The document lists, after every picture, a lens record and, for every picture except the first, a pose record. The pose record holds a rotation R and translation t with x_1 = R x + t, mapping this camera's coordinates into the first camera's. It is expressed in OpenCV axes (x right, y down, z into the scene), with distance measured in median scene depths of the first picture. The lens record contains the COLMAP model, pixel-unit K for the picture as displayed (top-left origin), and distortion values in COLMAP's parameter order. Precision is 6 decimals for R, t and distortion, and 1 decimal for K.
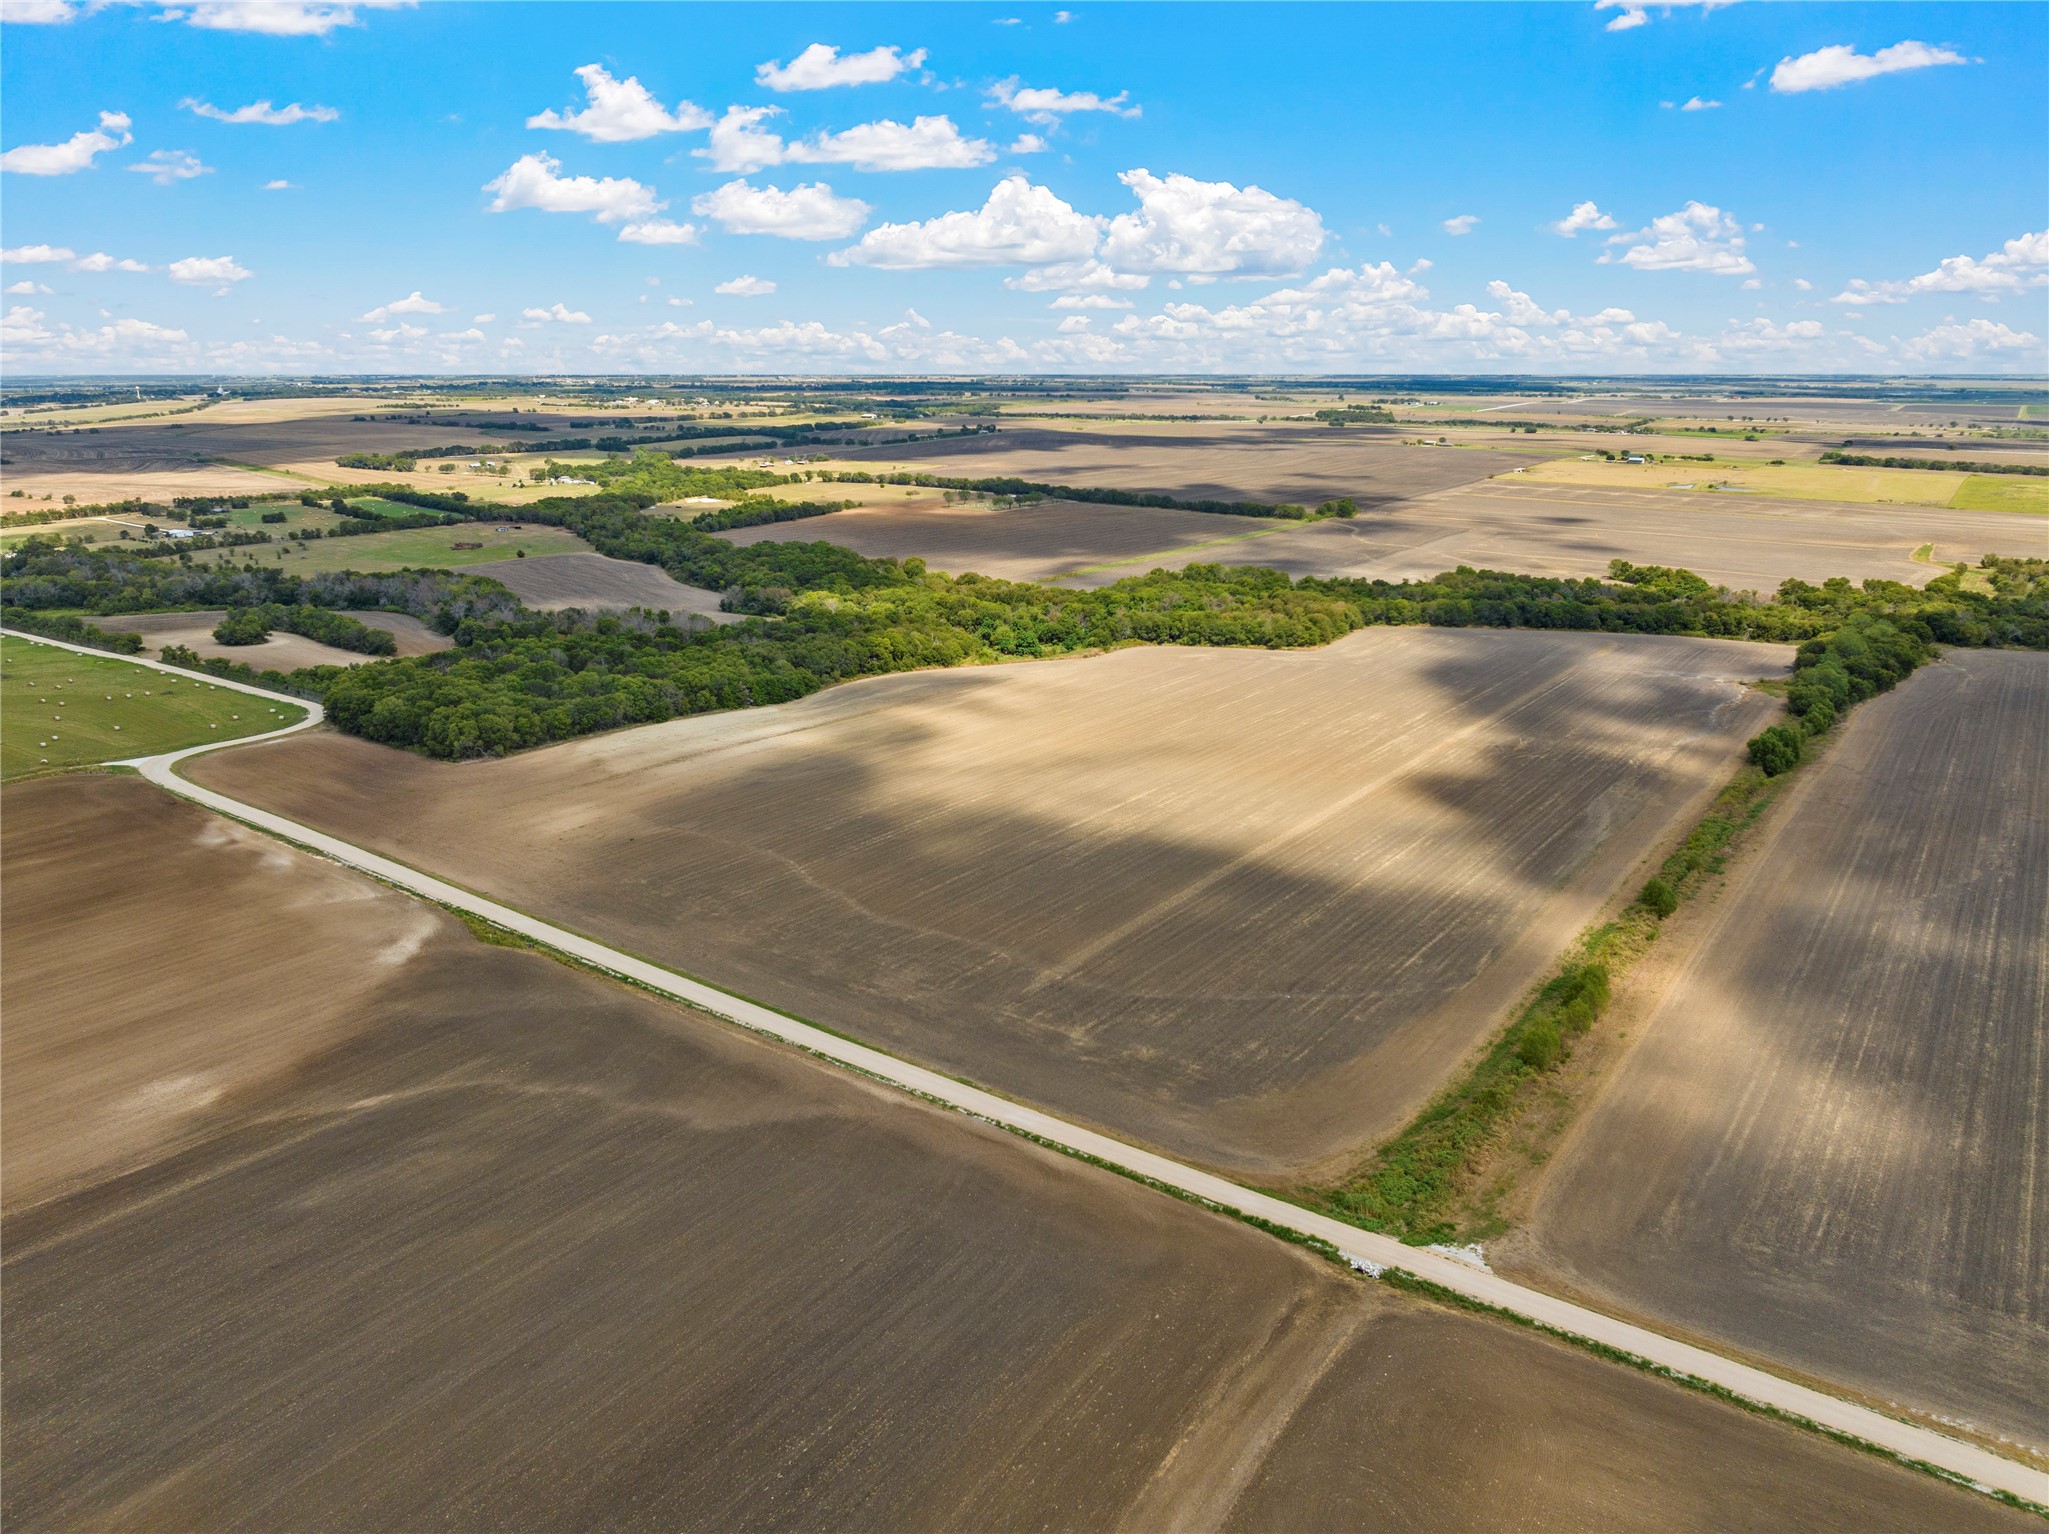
lens RADIAL K [[1441.5, 0, 1024.5], [0, 1441.5, 767.0], [0, 0, 1]] dist [-0.017019, -0.036965]
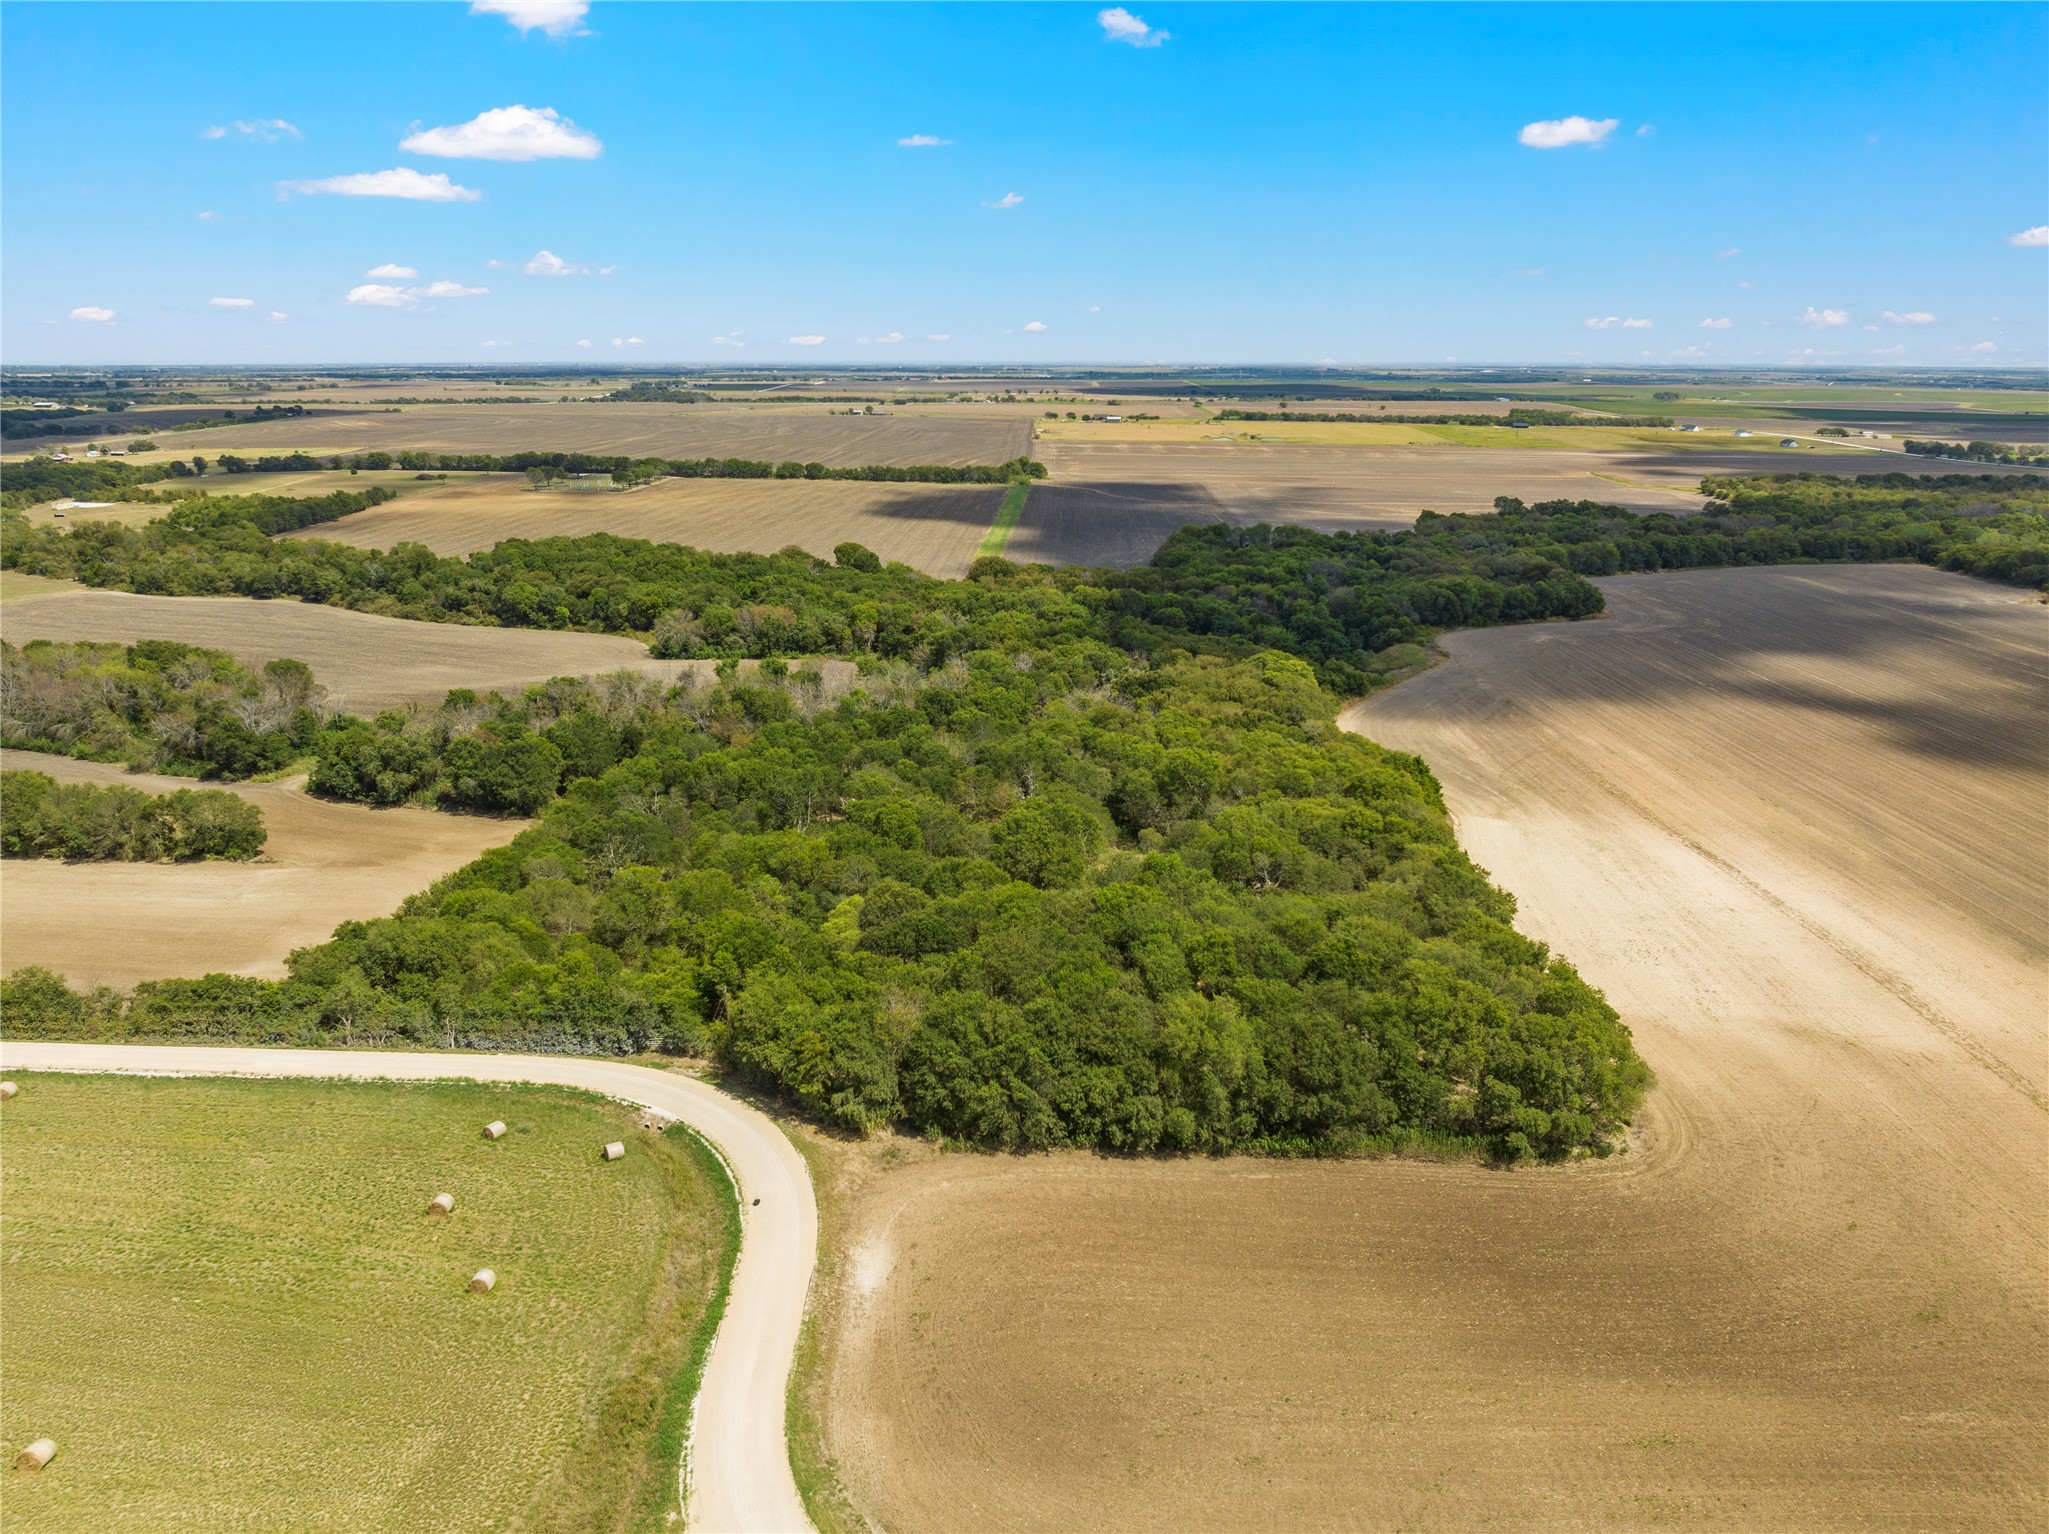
lens RADIAL K [[1441.5, 0, 1024.5], [0, 1441.5, 767.0], [0, 0, 1]] dist [-0.017019, -0.036965]
pose [[0.824766, -0.149763, 0.545281, -0.679714], [0.150077, 0.987683, 0.044271, -0.123020], [-0.545195, 0.045321, 0.837083, 0.828024]]
